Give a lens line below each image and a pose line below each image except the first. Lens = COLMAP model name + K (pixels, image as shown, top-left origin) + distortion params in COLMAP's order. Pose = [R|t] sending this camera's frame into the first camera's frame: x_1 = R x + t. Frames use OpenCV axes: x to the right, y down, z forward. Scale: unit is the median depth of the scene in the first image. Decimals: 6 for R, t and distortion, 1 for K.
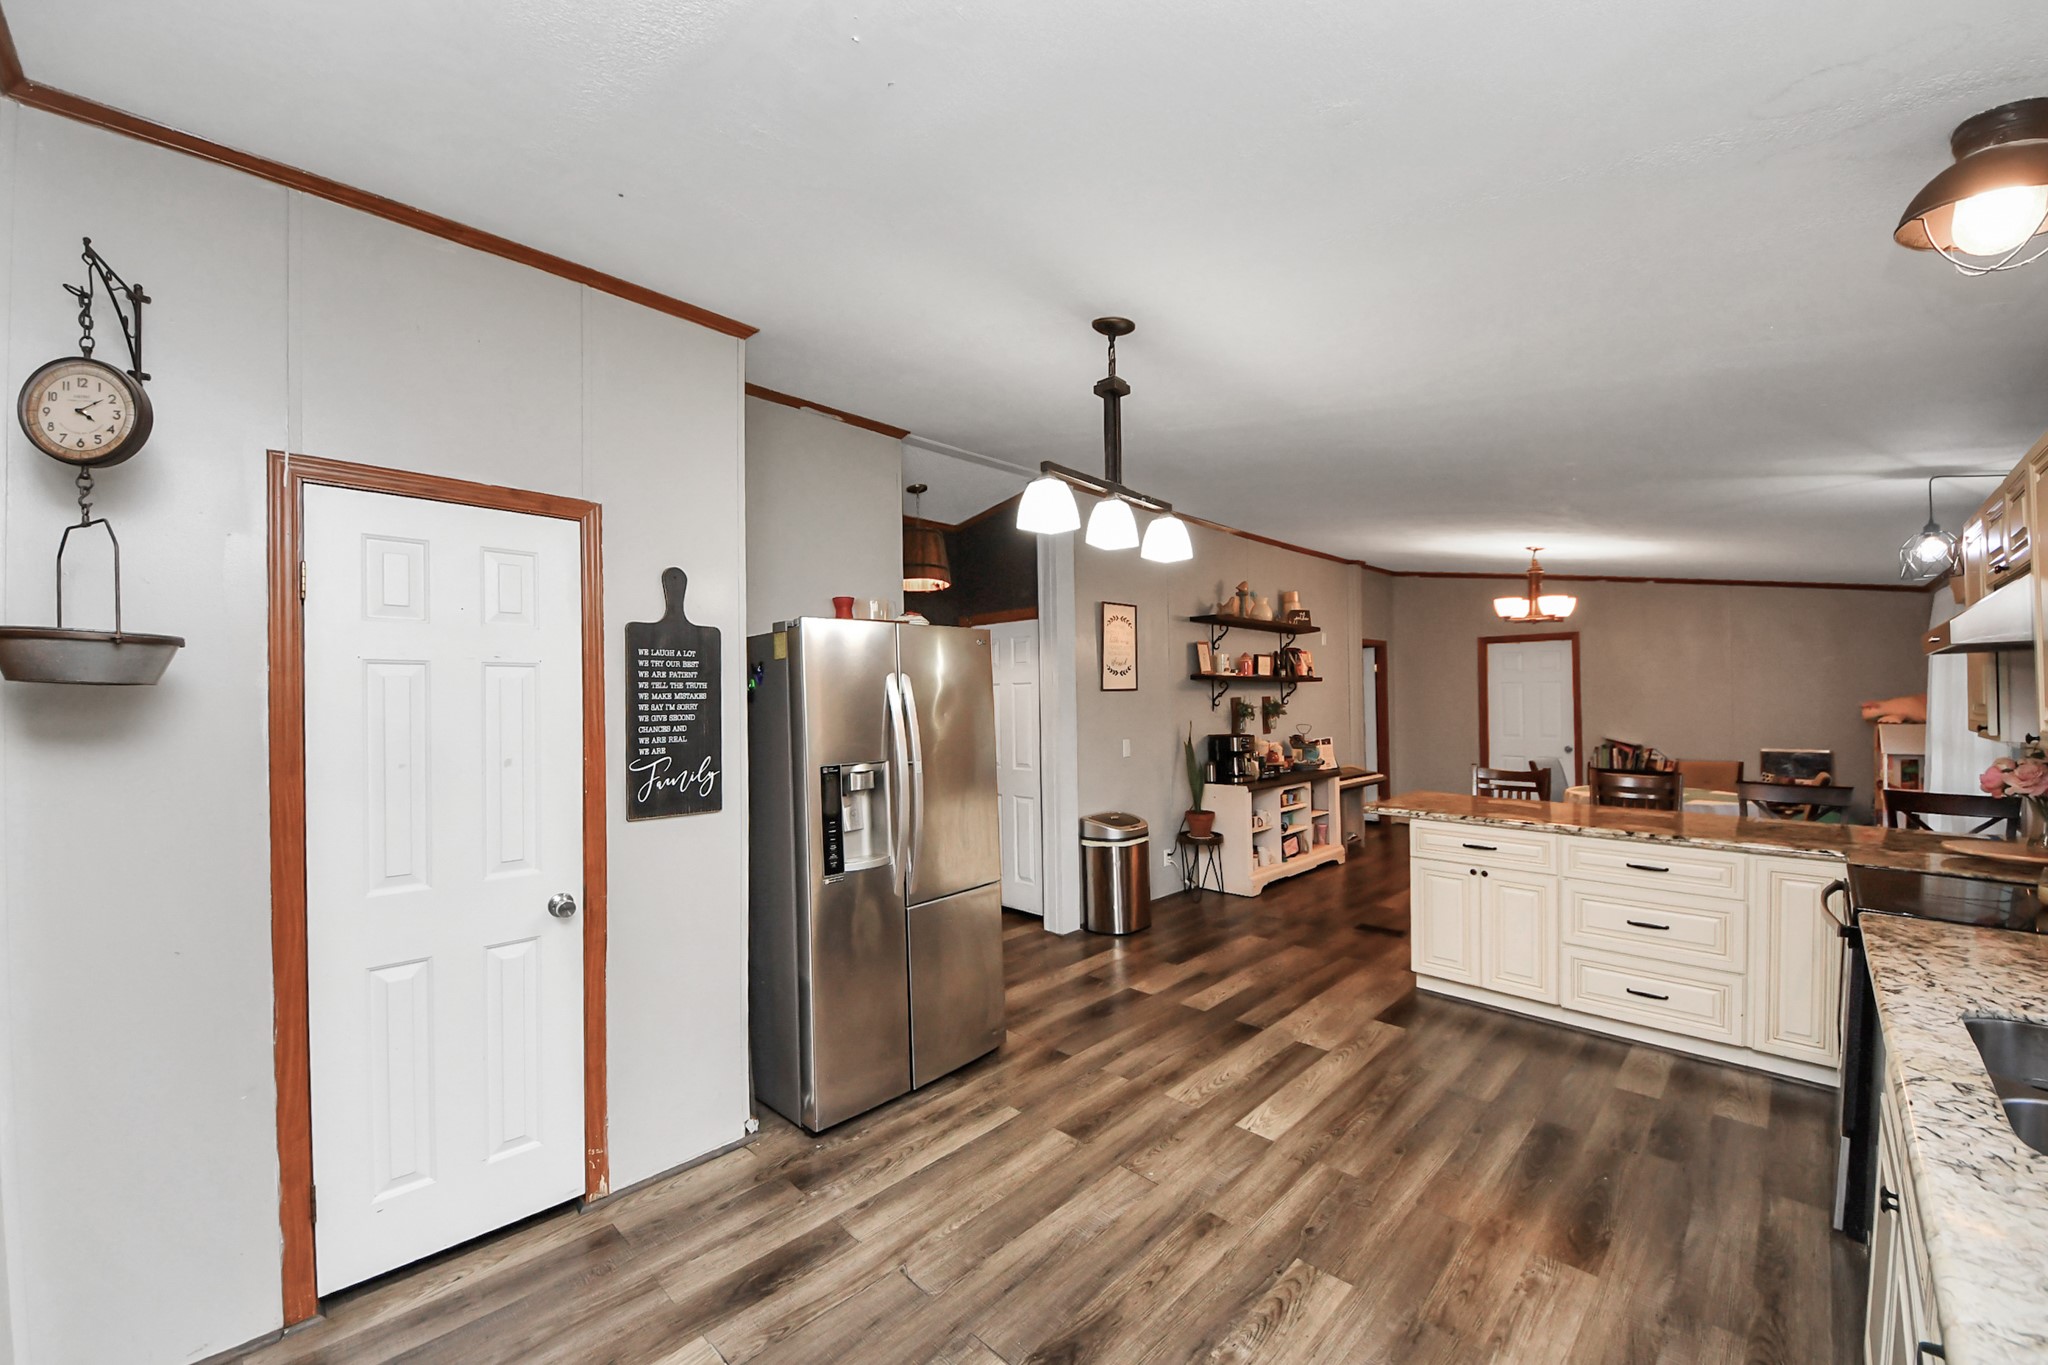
lens RADIAL K [[819.6, 0, 1032.0], [0, 819.6, 700.9], [0, 0, 1]] dist [-0.000260, -0.000184]
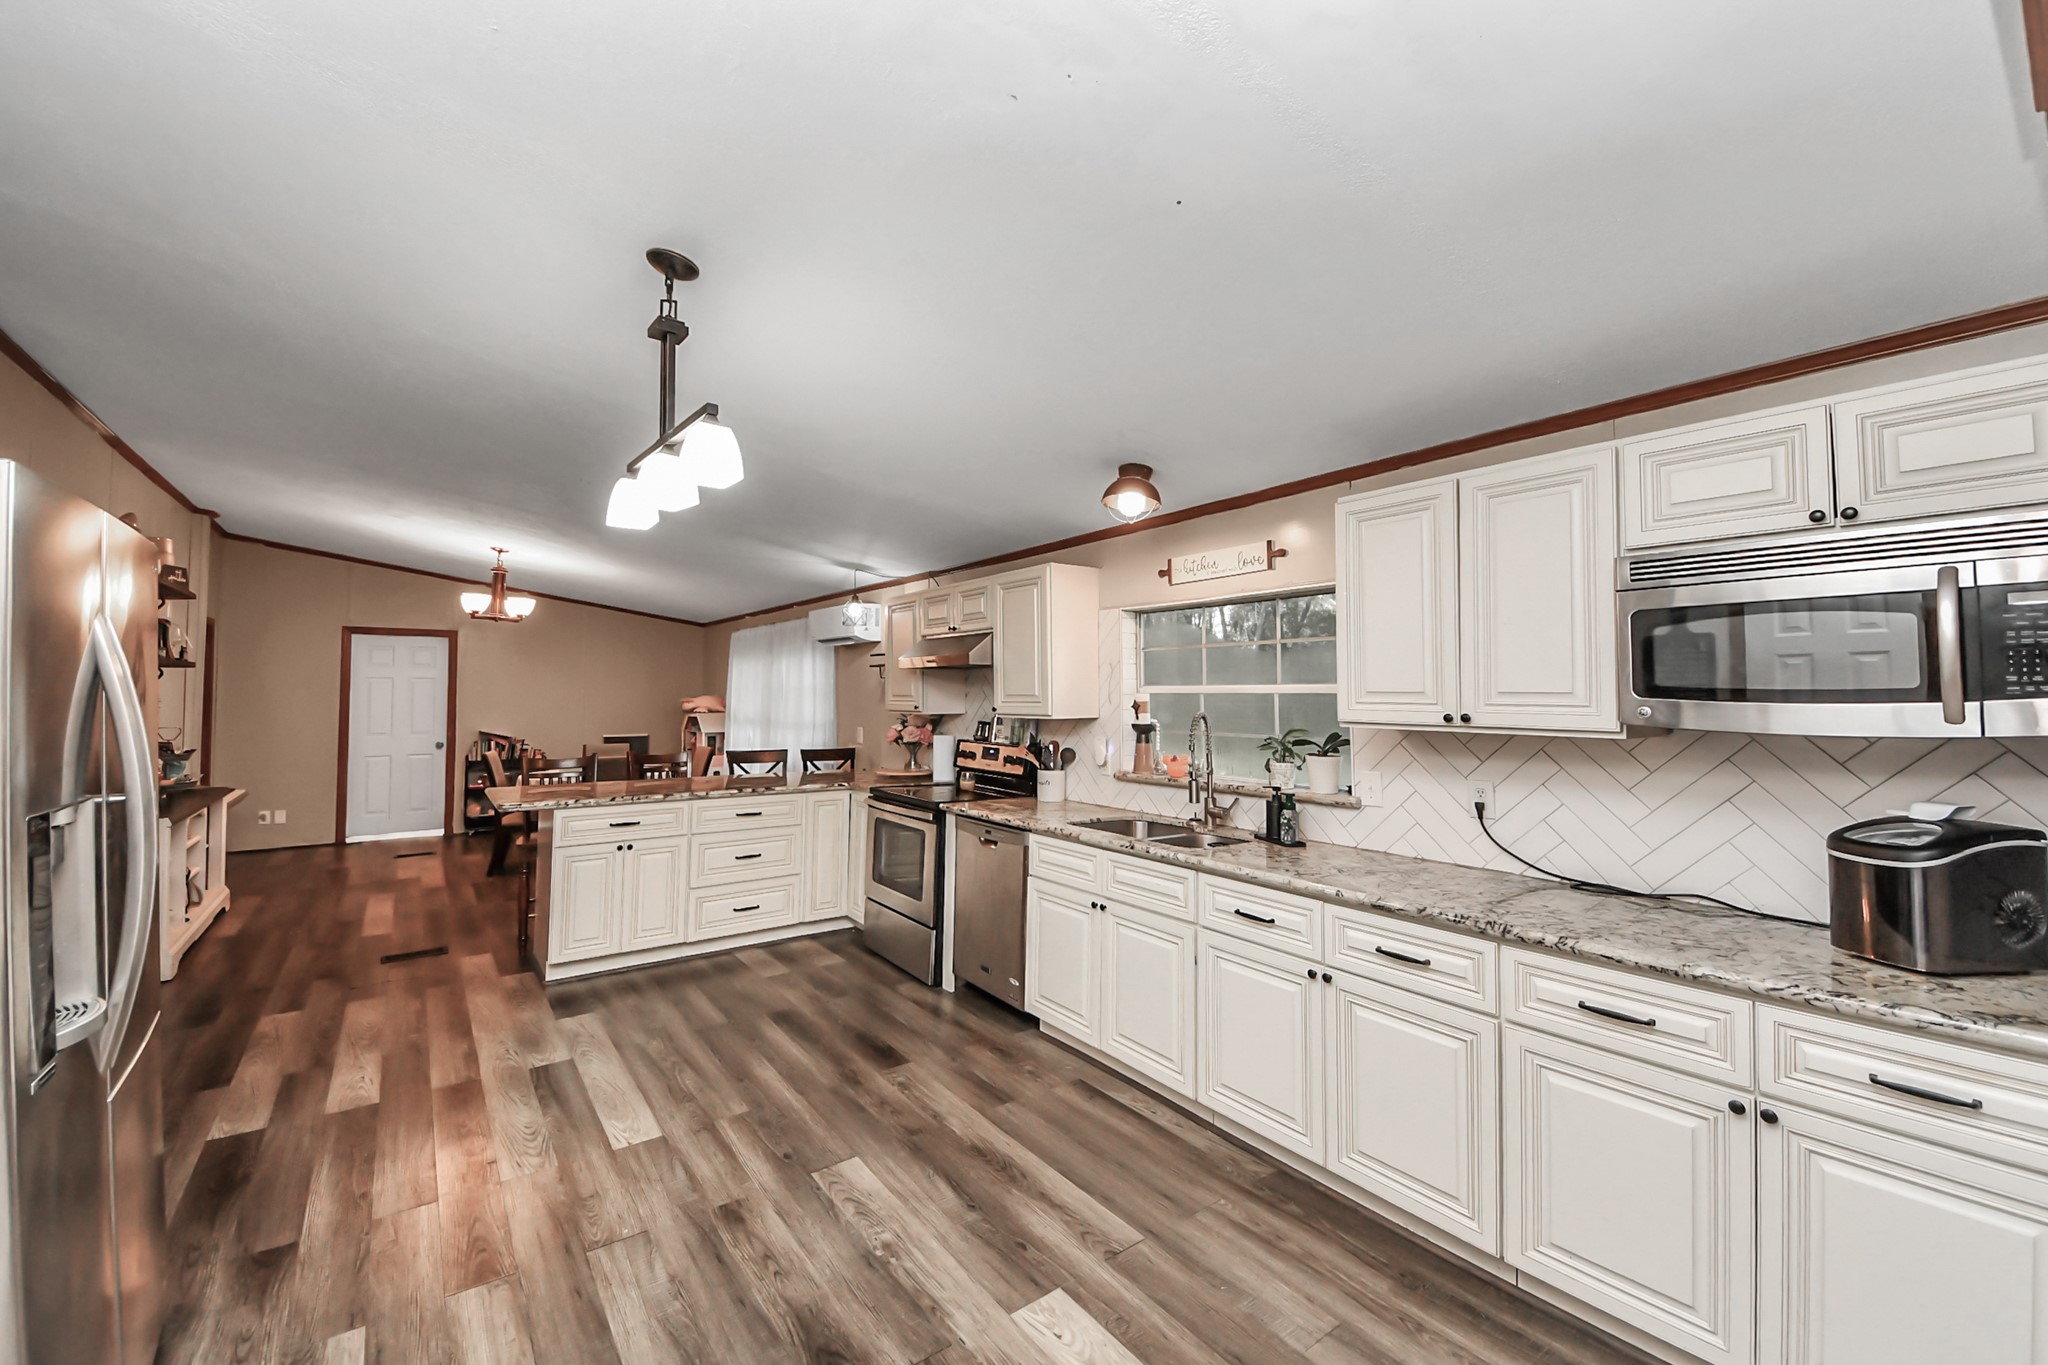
lens RADIAL K [[777.1, 0, 1024.7], [0, 777.1, 670.3], [0, 0, 1]] dist [0.007715, -0.000063]
pose [[0.163890, 0.040792, 0.985635, -0.461809], [-0.000628, 0.999149, -0.041247, 0.015320], [-0.986478, 0.006141, 0.163776, 0.332191]]
